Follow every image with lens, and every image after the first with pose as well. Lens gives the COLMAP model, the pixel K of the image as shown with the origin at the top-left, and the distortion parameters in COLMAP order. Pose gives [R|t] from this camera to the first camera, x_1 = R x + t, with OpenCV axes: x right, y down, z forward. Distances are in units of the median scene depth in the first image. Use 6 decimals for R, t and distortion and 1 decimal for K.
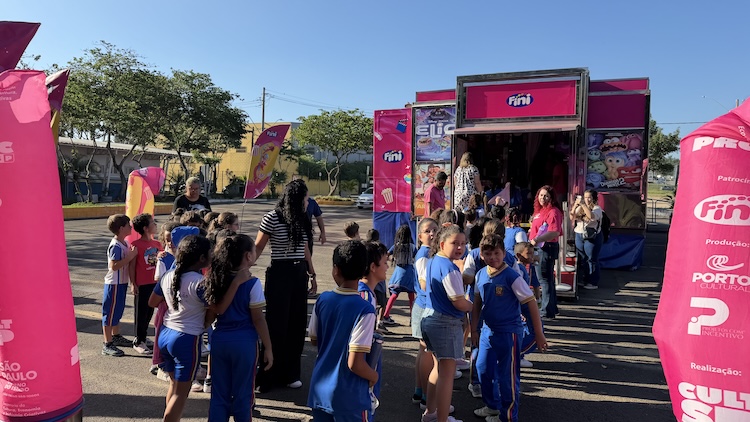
lens RADIAL K [[543.2, 0, 375.0], [0, 543.2, 211.0], [0, 0, 1]] dist [0.099001, -0.093106]
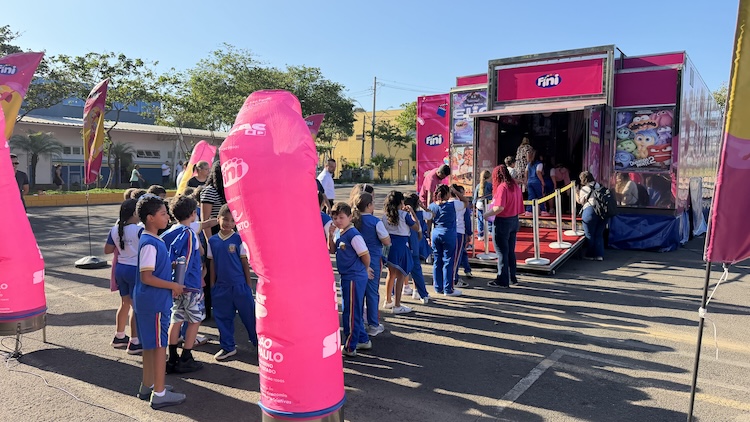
lens RADIAL K [[543.2, 0, 375.0], [0, 543.2, 211.0], [0, 0, 1]] dist [0.099001, -0.093106]
pose [[0.972687, 0.008006, -0.231980, 0.182102], [-0.002096, 0.999667, 0.025709, 0.010523], [0.232109, -0.024521, 0.972381, -0.056863]]
